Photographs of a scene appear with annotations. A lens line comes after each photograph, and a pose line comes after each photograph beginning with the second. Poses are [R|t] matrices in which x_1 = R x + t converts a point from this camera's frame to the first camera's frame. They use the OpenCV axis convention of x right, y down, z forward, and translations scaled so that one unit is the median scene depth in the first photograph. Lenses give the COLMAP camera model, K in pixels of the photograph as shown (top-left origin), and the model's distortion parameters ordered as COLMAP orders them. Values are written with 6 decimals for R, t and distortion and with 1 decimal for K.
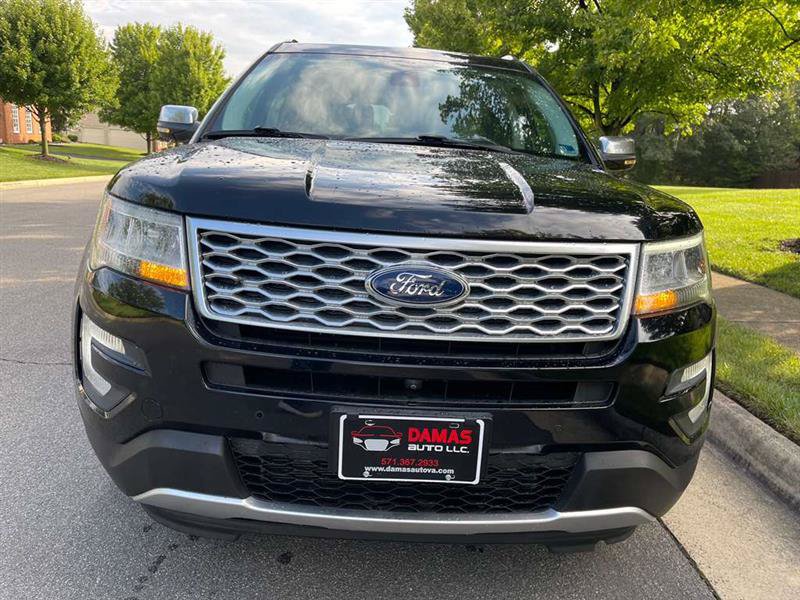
lens RADIAL K [[609.9, 0, 398.1], [0, 609.9, 300.8], [0, 0, 1]] dist [0.081671, -0.119434]
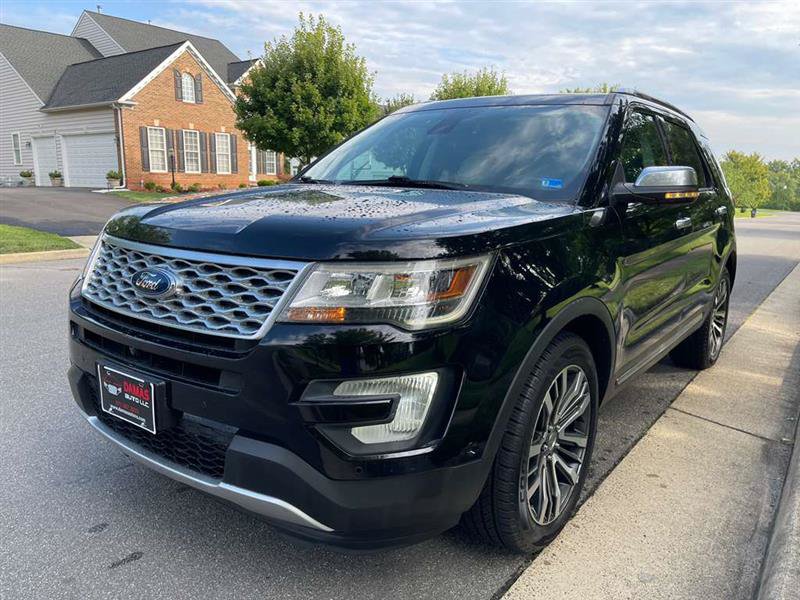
lens RADIAL K [[607.5, 0, 396.3], [0, 607.5, 300.7], [0, 0, 1]] dist [0.077989, -0.107673]
pose [[0.768325, 0.079884, -0.635055, 1.327576], [-0.132478, 0.990544, -0.035679, -0.005745], [0.626199, 0.111544, 0.771642, 0.278272]]
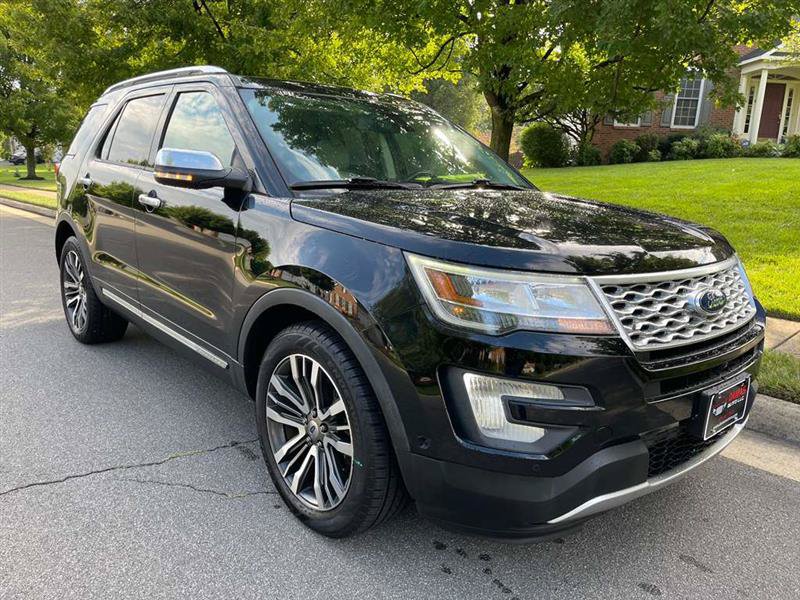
lens RADIAL K [[610.5, 0, 399.0], [0, 610.5, 307.1], [0, 0, 1]] dist [0.064319, -0.094053]
pose [[0.768122, -0.171981, 0.616775, -1.469067], [0.158126, 0.984369, 0.077552, -0.241737], [-0.620472, 0.037959, 0.783310, 0.294616]]
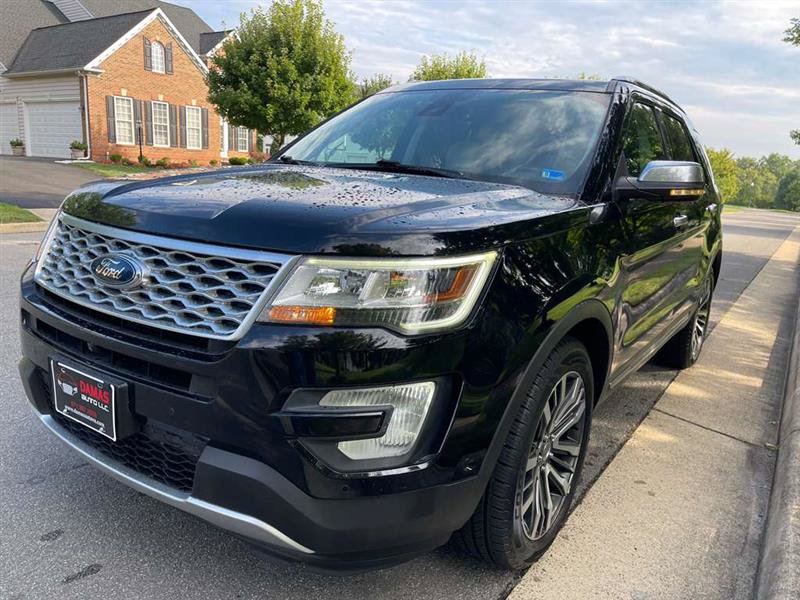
lens RADIAL K [[605.7, 0, 394.3], [0, 605.7, 306.2], [0, 0, 1]] dist [0.084656, -0.115969]
pose [[0.793667, 0.124810, -0.595411, 1.210011], [-0.160517, 0.987008, -0.007068, -0.033453], [0.586793, 0.101183, 0.803390, 0.344533]]
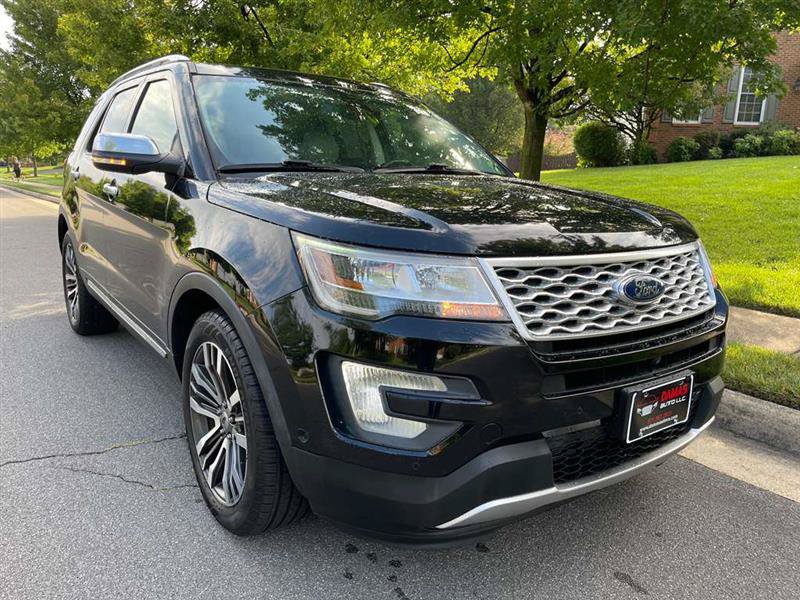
lens RADIAL K [[609.9, 0, 398.1], [0, 609.9, 300.8], [0, 0, 1]] dist [0.081671, -0.119434]
pose [[0.823203, -0.154545, 0.546308, -1.141775], [0.152510, 0.987065, 0.049420, -0.143289], [-0.546880, 0.042635, 0.836125, 0.163823]]
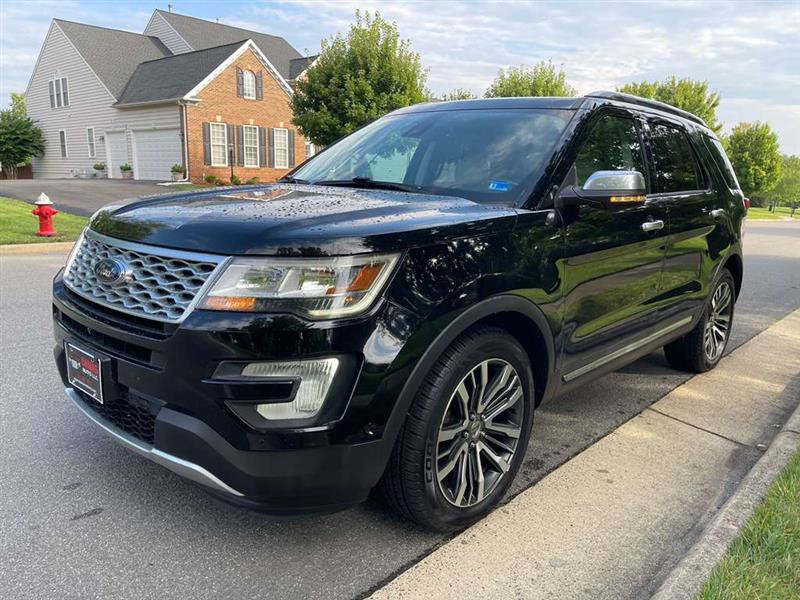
lens RADIAL K [[609.9, 0, 398.1], [0, 609.9, 300.8], [0, 0, 1]] dist [0.081671, -0.119434]
pose [[0.699390, 0.106240, -0.706800, 1.661909], [-0.163233, 0.986499, -0.013239, -0.047439], [0.695851, 0.124633, 0.707289, 0.403782]]
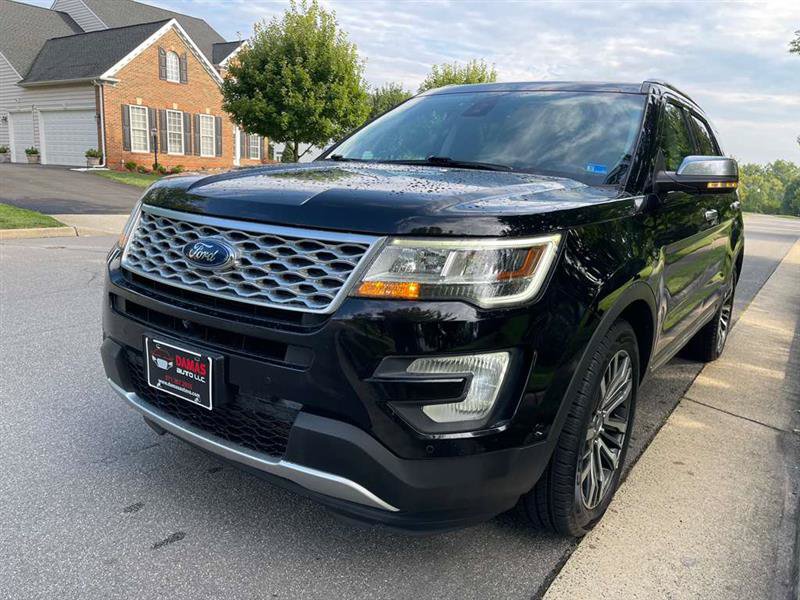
lens RADIAL K [[606.4, 0, 402.6], [0, 606.4, 299.7], [0, 0, 1]] dist [0.086129, -0.121221]
pose [[0.795607, 0.108048, -0.596100, 1.167715], [-0.156585, 0.987207, -0.030052, 0.048518], [0.585228, 0.117250, 0.802347, 0.189308]]
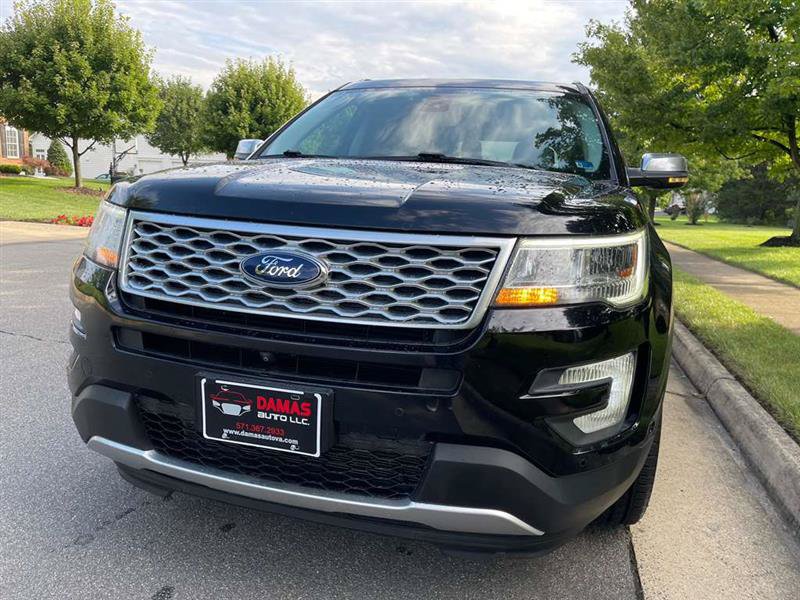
lens RADIAL K [[609.9, 0, 398.1], [0, 609.9, 300.8], [0, 0, 1]] dist [0.081671, -0.119434]
pose [[0.951969, 0.041257, -0.303401, 0.563151], [-0.064244, 0.995738, -0.066175, 0.092162], [0.299378, 0.082489, 0.950562, 0.020982]]
